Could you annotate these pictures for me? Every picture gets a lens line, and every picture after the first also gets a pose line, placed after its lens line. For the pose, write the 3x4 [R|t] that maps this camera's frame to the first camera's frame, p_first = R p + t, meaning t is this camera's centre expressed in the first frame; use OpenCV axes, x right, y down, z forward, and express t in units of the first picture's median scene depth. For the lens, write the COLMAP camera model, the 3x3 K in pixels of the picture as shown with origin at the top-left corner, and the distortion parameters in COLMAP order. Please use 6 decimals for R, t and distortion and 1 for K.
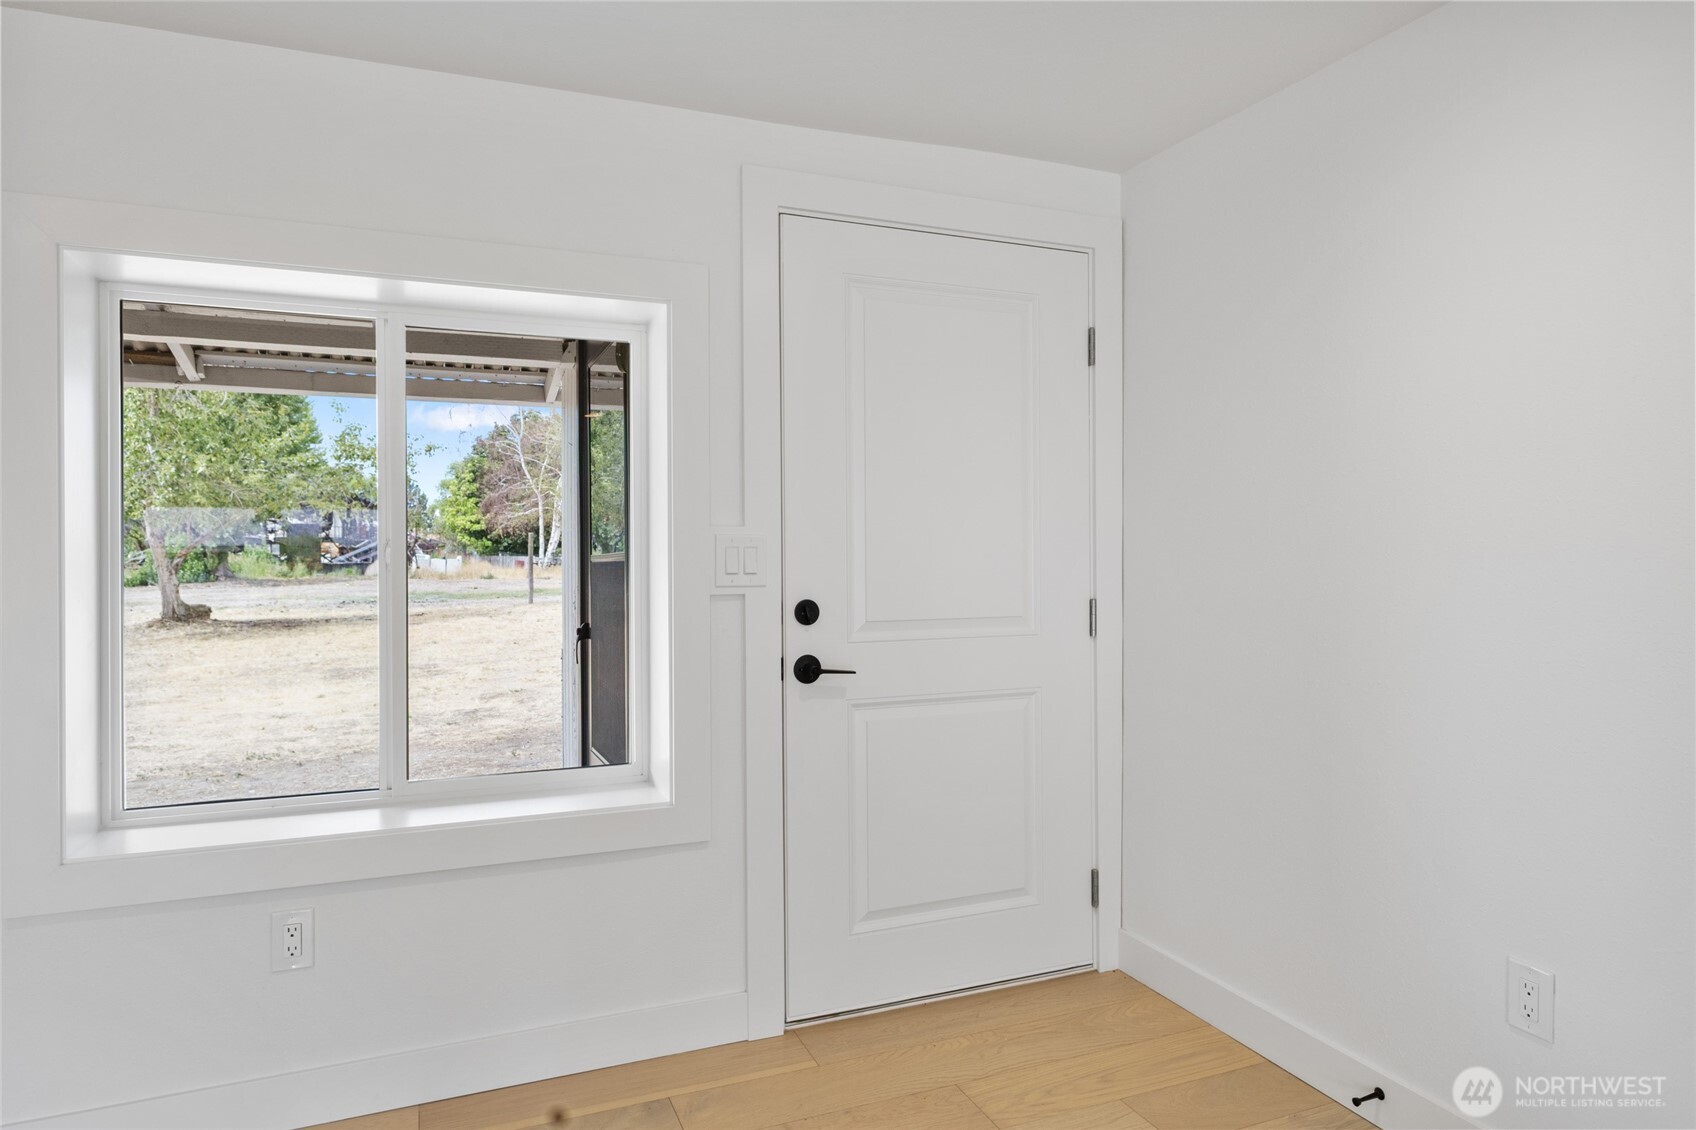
lens RADIAL K [[1030.7, 0, 846.7], [0, 1030.7, 566.6], [0, 0, 1]] dist [-0.001568, 0.000100]
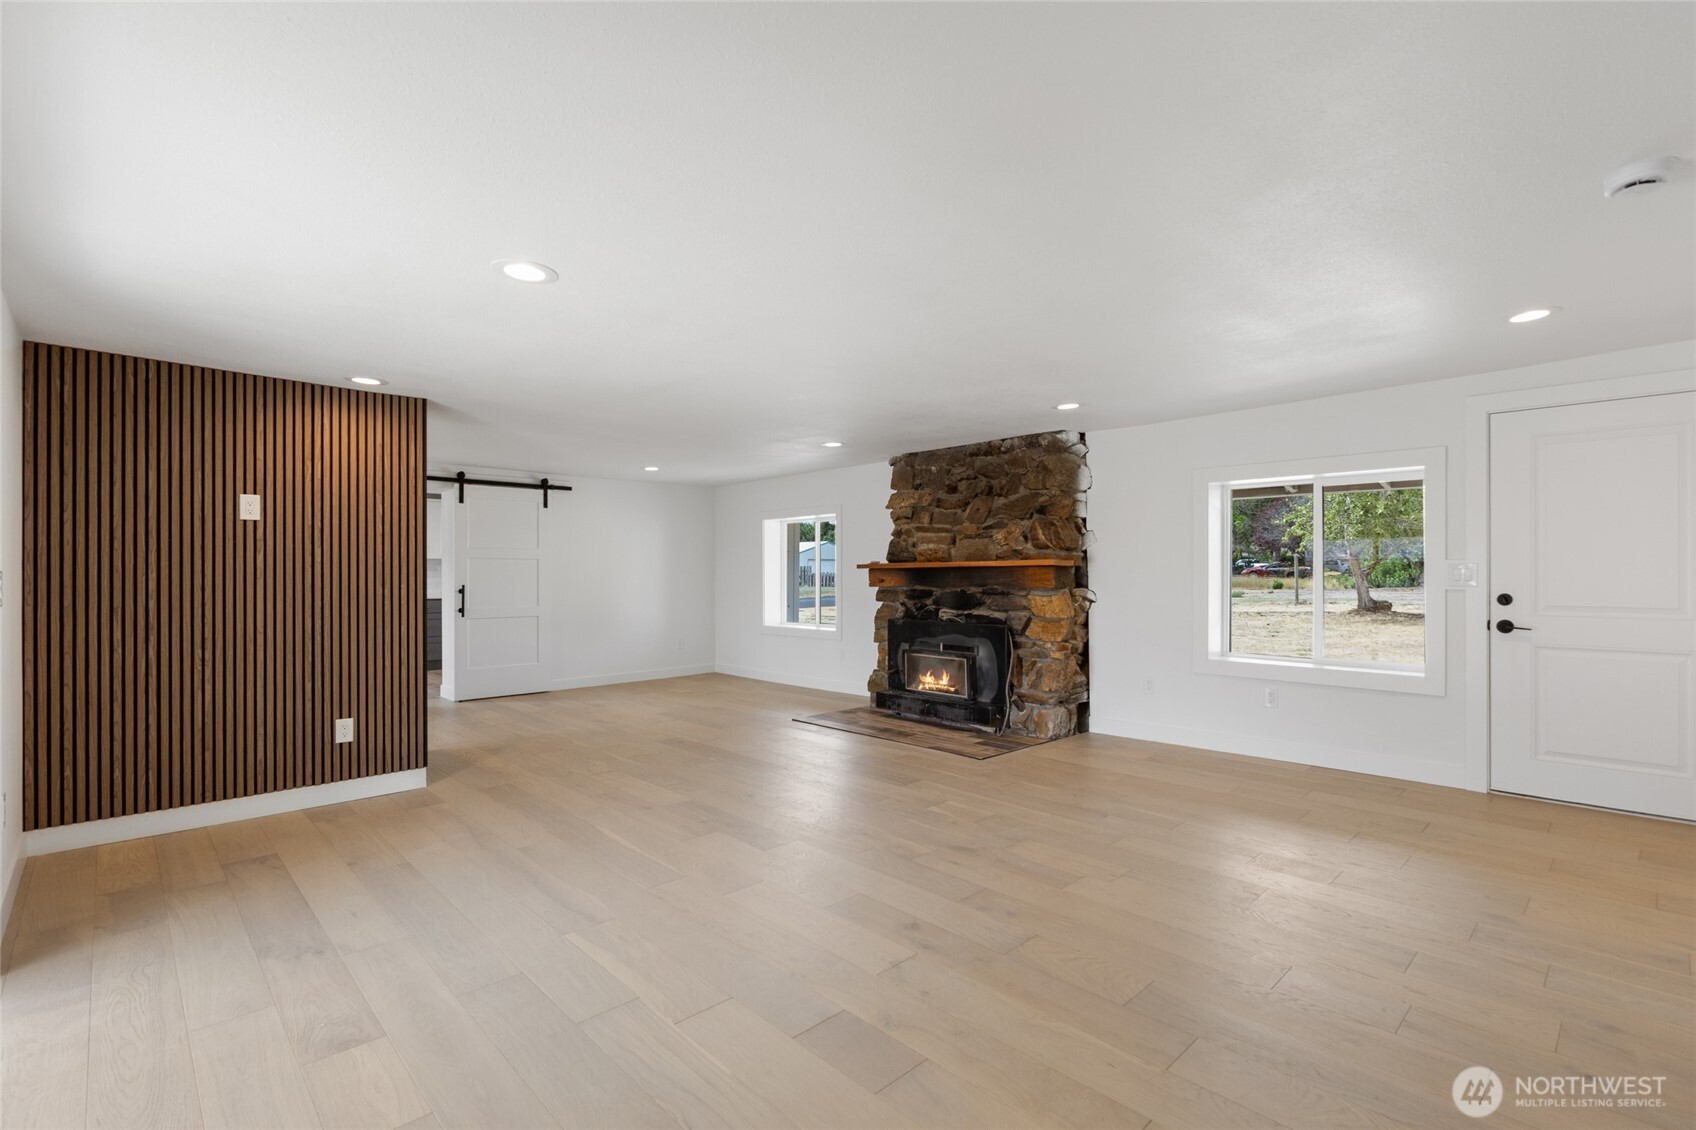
lens RADIAL K [[768.7, 0, 850.8], [0, 768.7, 566.3], [0, 0, 1]] dist [-0.016196, 0.000331]
pose [[0.355157, -0.003441, -0.934800, 0.140811], [-0.007132, 0.999954, -0.006390, -0.000589], [0.934779, 0.008937, 0.355116, -0.120301]]
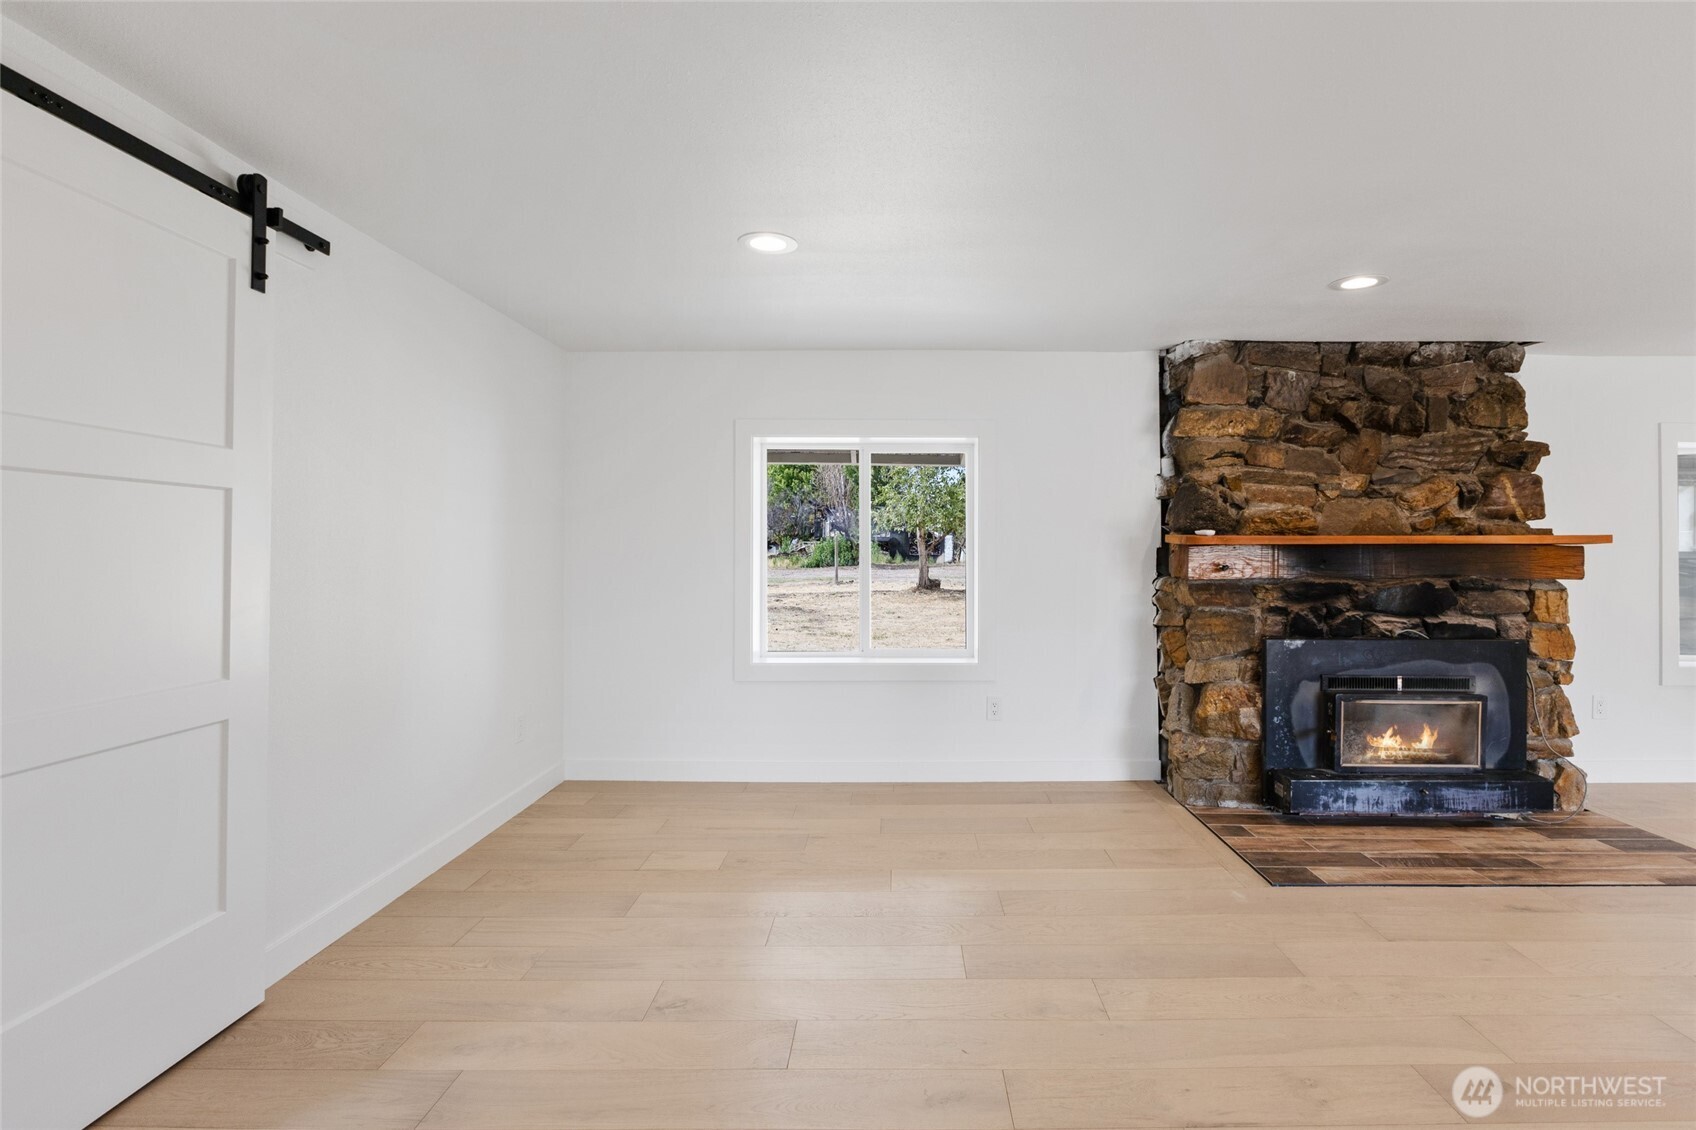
lens RADIAL K [[768.7, 0, 861.1], [0, 768.7, 552.2], [0, 0, 1]] dist [-0.016196, 0.000331]
pose [[0.912030, 0.011268, -0.409969, -0.222742], [-0.015480, 0.999856, -0.006958, 0.003030], [0.409832, 0.012693, 0.912073, -0.198186]]
